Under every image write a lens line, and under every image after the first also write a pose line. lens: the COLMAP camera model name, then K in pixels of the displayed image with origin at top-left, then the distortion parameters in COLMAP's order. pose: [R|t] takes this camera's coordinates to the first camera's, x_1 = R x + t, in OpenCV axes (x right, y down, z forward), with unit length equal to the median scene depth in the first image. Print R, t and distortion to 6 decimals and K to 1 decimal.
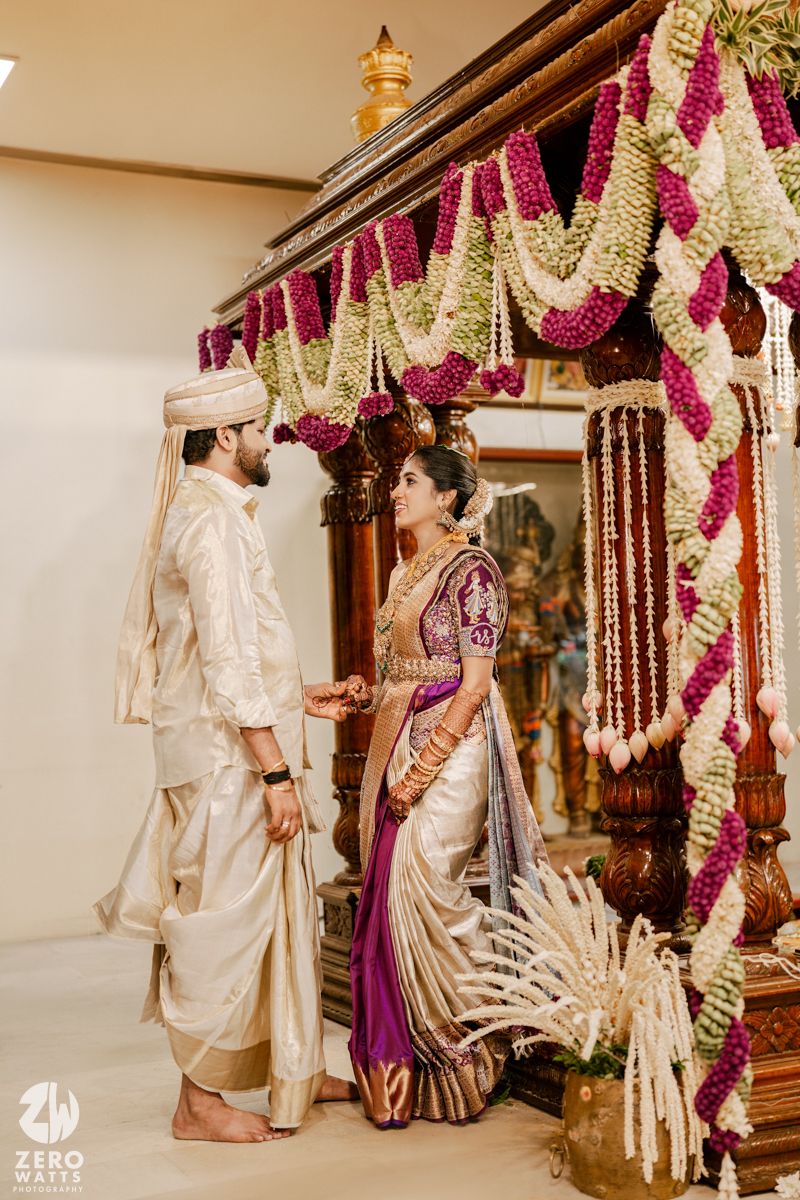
lens RADIAL K [[1657.5, 0, 400.0], [0, 1657.5, 589.7], [0, 0, 1]] dist [-0.110709, 0.956873]
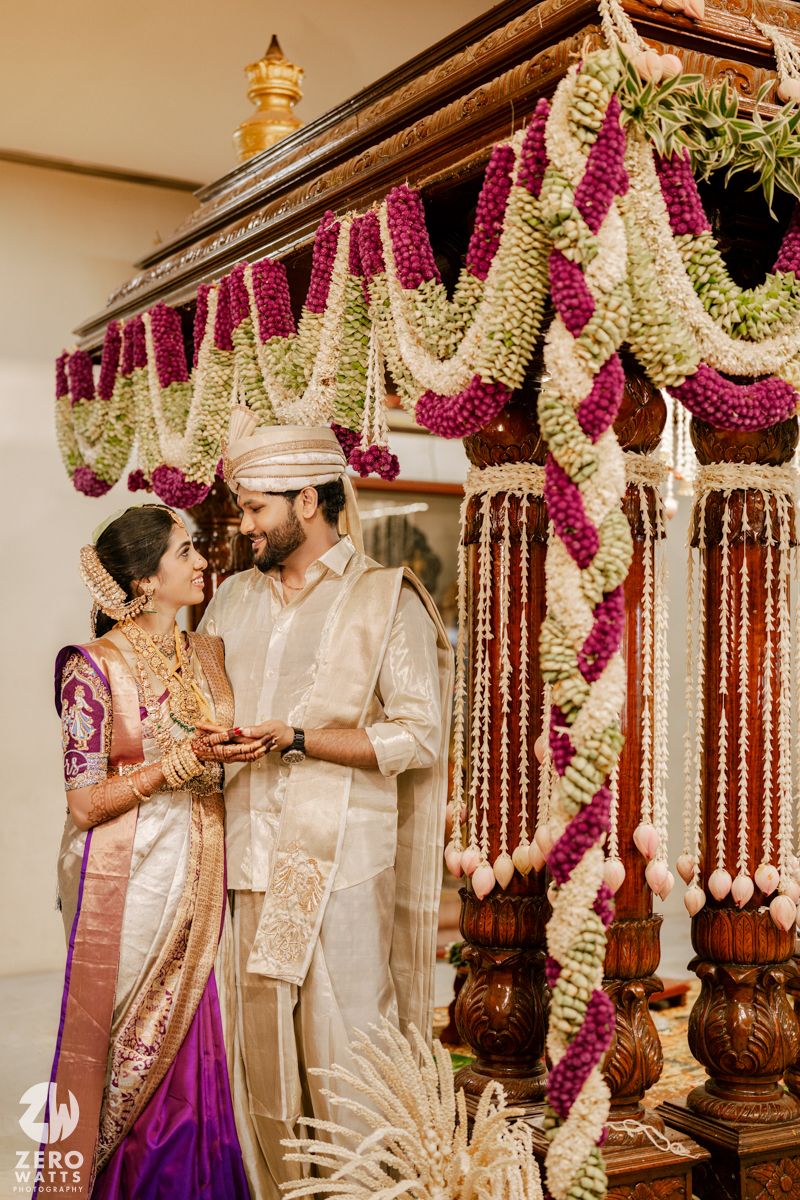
lens RADIAL K [[1642.6, 0, 420.7], [0, 1642.6, 589.0], [0, 0, 1]] dist [-0.103940, 0.866919]
pose [[0.996182, 0.046049, 0.074163, 0.030156], [-0.047163, 0.998798, 0.013334, -0.082576], [-0.073459, -0.016780, 0.997157, 0.134001]]
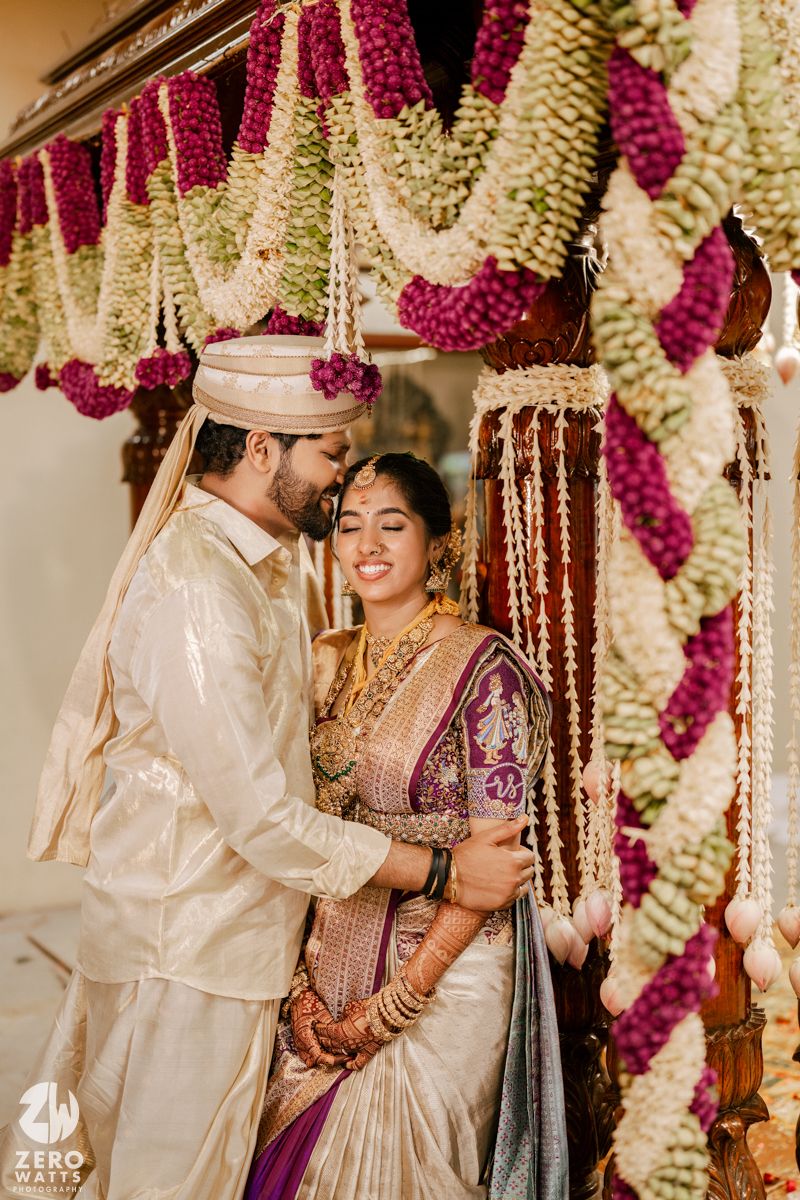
lens RADIAL K [[1648.7, 0, 414.7], [0, 1648.7, 599.6], [0, 0, 1]] dist [-0.118725, 1.015651]
pose [[0.997774, 0.016018, 0.064727, 0.060211], [-0.024400, 0.991098, 0.130876, -0.145207], [-0.062054, -0.132164, 0.989284, 0.447308]]
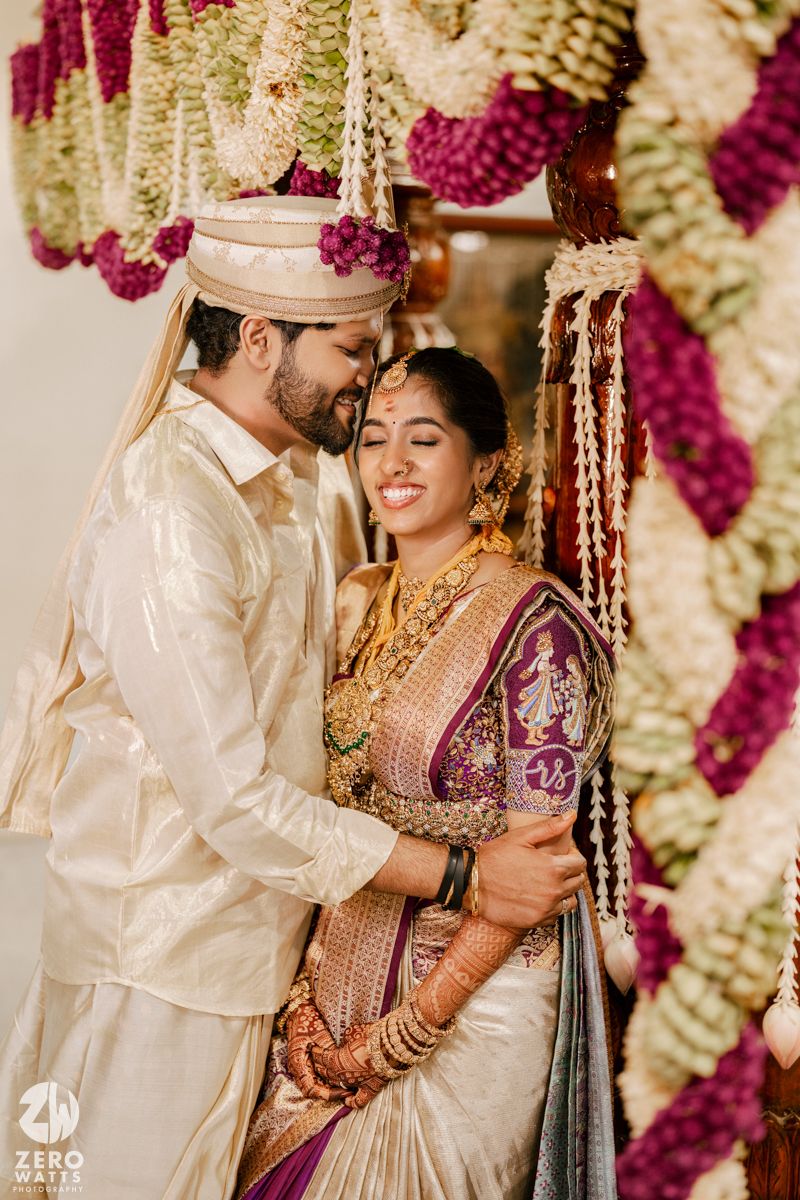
lens RADIAL K [[1658.7, 0, 400.0], [0, 1658.7, 600.0], [0, 0, 1]] dist [-0.120571, 1.013349]
pose [[0.996800, 0.052392, -0.060377, 0.127567], [-0.039719, 0.980058, 0.194702, -0.139267], [0.069374, -0.191681, 0.979002, 0.597807]]
